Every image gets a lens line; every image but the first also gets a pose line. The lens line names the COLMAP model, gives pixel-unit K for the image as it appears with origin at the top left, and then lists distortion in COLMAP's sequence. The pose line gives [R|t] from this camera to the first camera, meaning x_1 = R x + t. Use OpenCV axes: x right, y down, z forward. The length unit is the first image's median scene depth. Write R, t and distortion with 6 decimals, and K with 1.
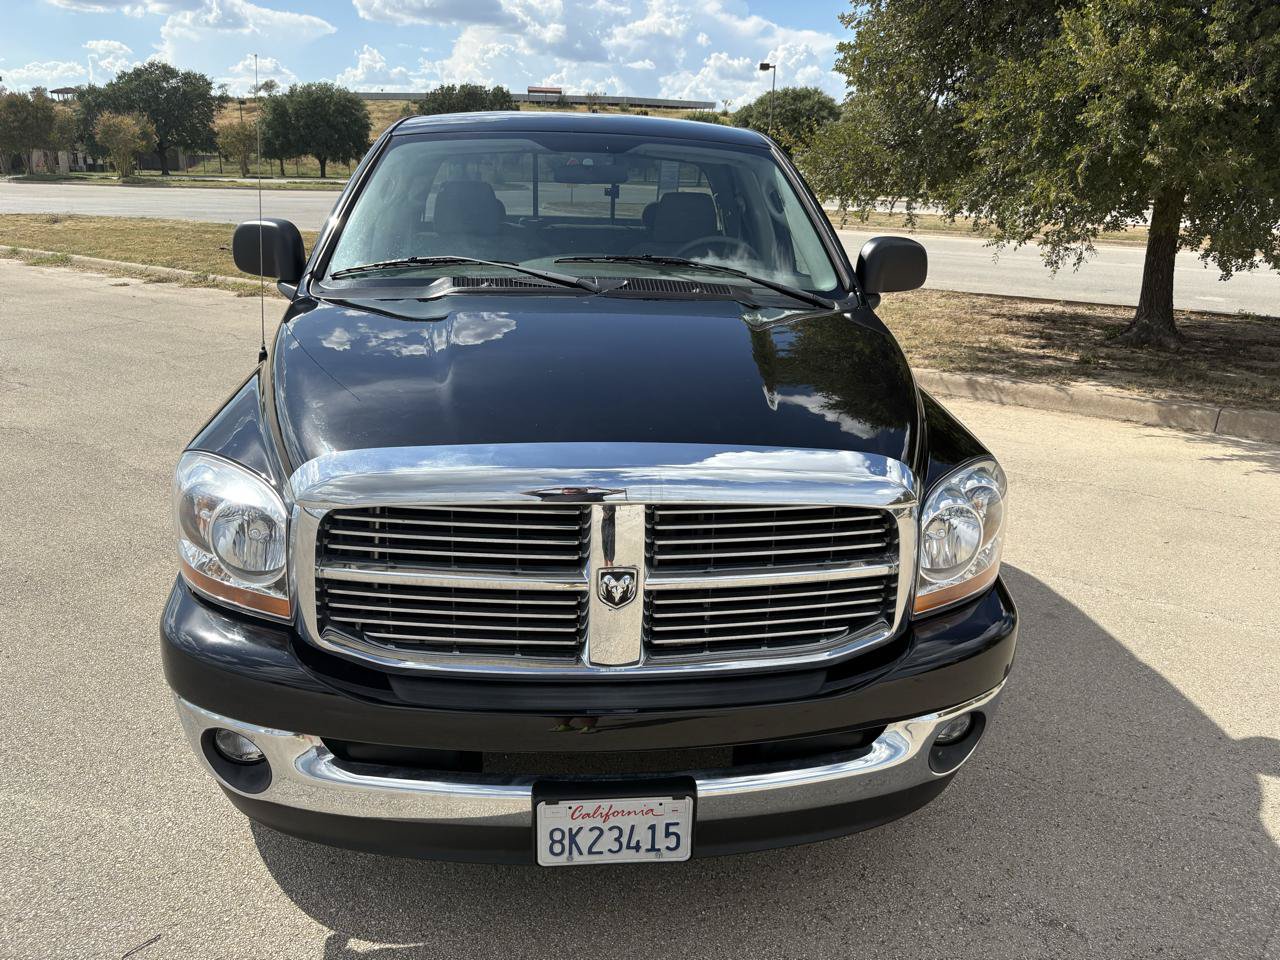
lens RADIAL K [[972.0, 0, 637.9], [0, 972.0, 476.2], [0, 0, 1]] dist [0.044362, -0.057026]
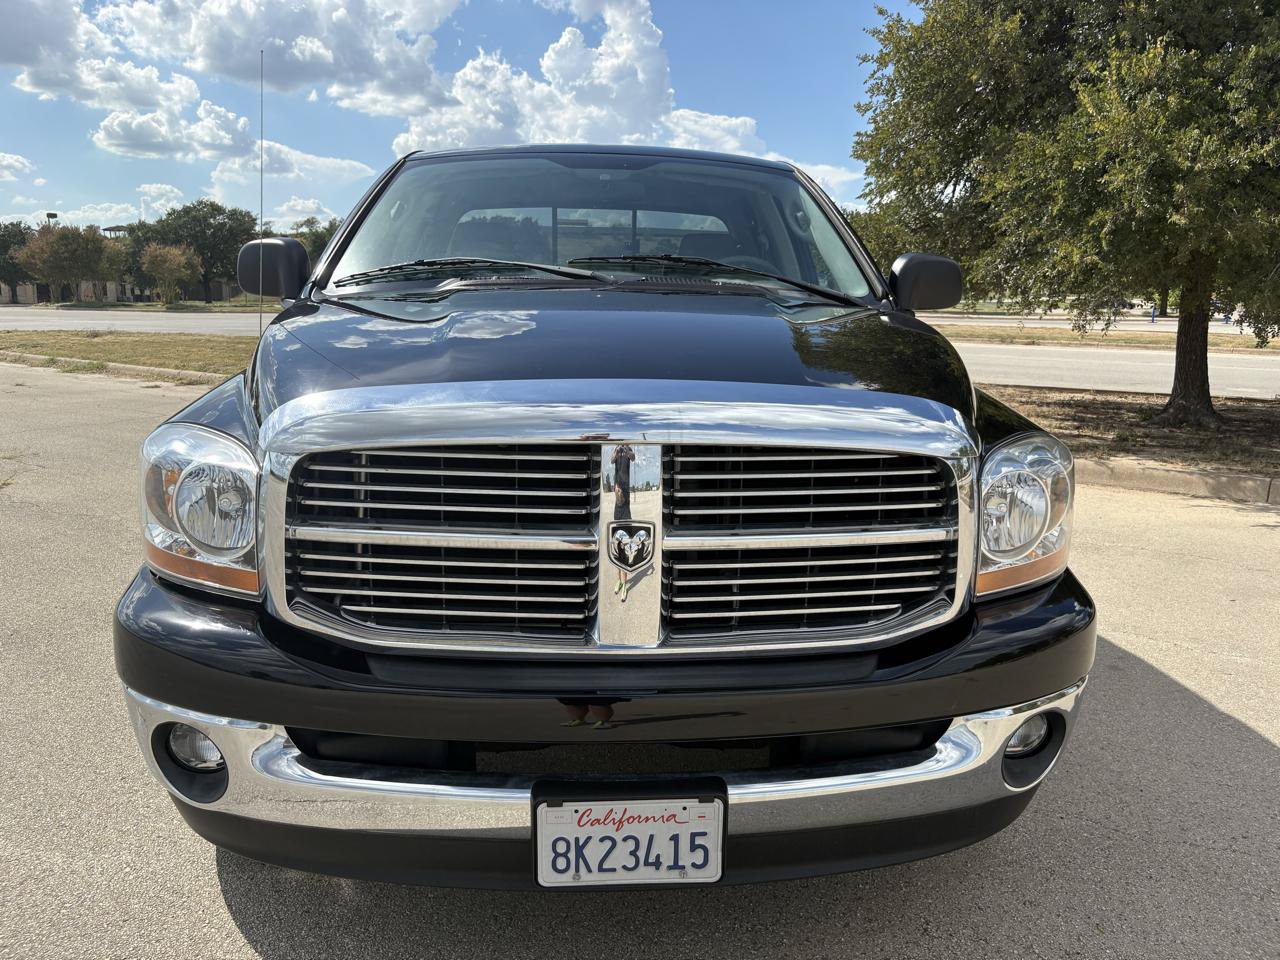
lens RADIAL K [[972.0, 0, 637.9], [0, 972.0, 476.2], [0, 0, 1]] dist [0.044362, -0.057026]
pose [[0.999623, -0.008634, -0.026046, 0.006952], [0.005470, 0.992854, -0.119211, 0.141102], [0.026889, 0.119024, 0.992527, 0.124300]]
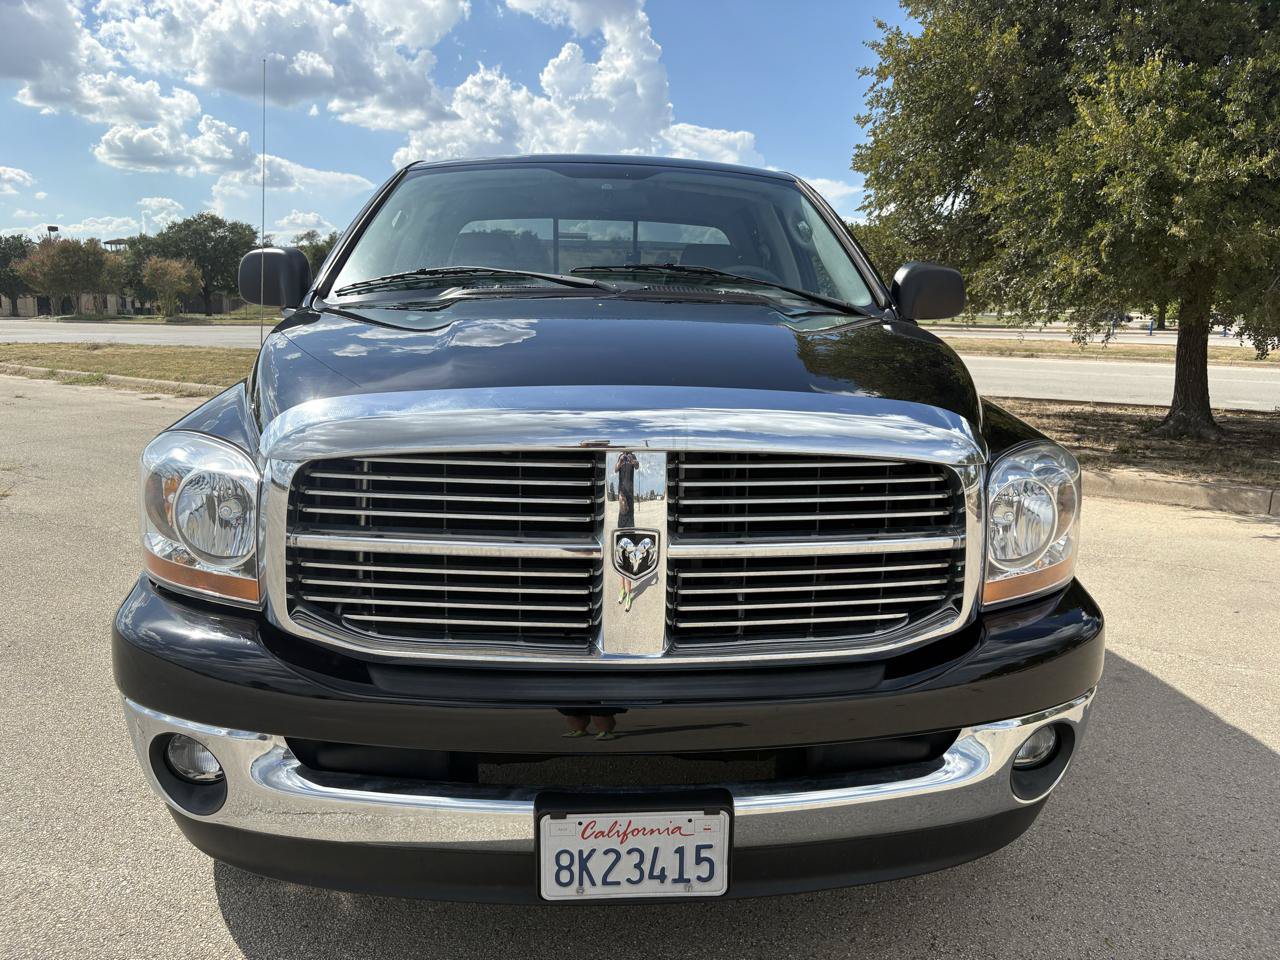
lens RADIAL K [[972.0, 0, 637.9], [0, 972.0, 476.2], [0, 0, 1]] dist [0.044362, -0.057026]
pose [[0.999646, -0.008870, -0.025091, 0.002404], [0.005485, 0.991247, -0.131904, 0.144206], [0.026041, 0.131720, 0.990945, 0.131878]]
